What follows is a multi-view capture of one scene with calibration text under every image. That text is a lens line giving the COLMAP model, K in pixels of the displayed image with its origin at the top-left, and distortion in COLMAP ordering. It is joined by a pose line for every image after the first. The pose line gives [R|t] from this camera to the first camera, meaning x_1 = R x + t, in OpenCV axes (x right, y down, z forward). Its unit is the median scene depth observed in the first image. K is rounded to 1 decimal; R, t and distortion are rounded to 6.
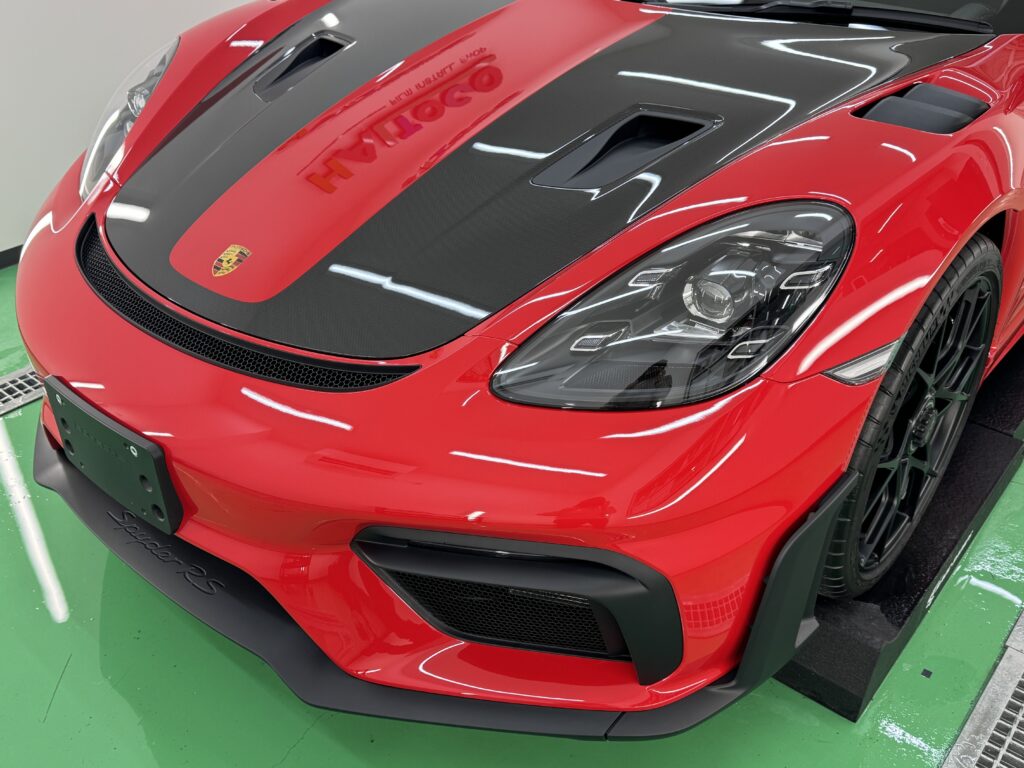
lens RADIAL K [[971.5, 0, 512.0], [0, 971.5, 384.0], [0, 0, 1]] dist [0.243608, -0.562564]
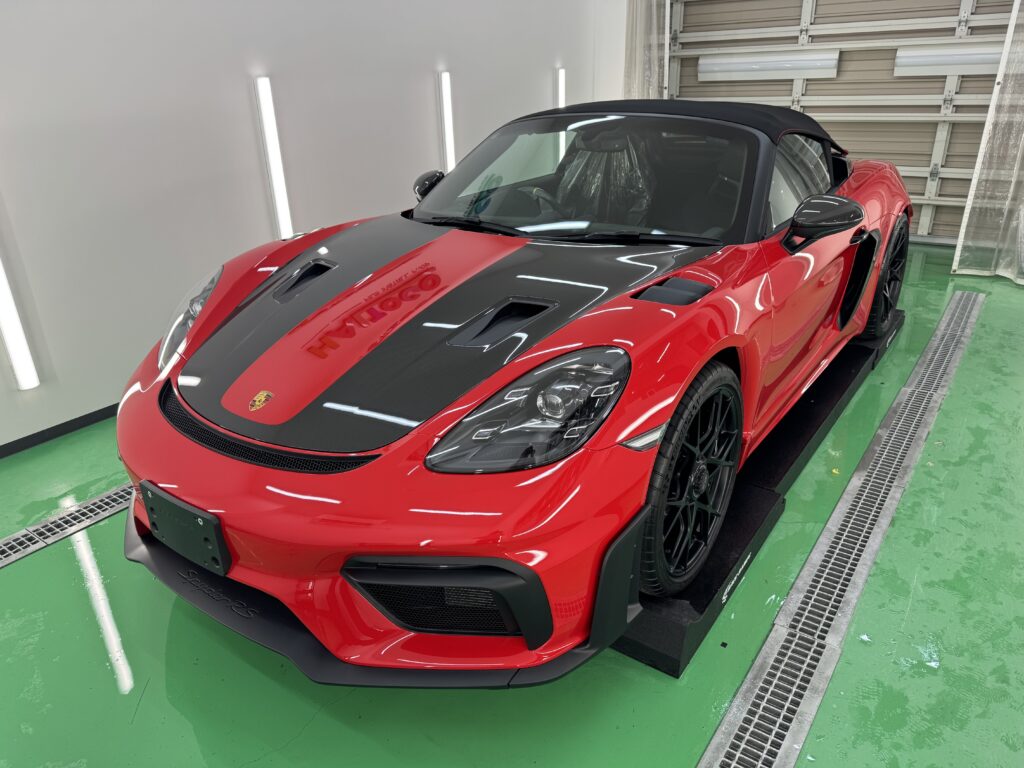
lens RADIAL K [[708.0, 0, 512.0], [0, 708.0, 384.0], [0, 0, 1]] dist [0.149463, -0.231326]
pose [[0.995860, -0.052543, 0.074179, 0.034582], [0.063135, 0.986887, -0.148555, 0.046264], [-0.065401, 0.152623, 0.986118, -0.173737]]
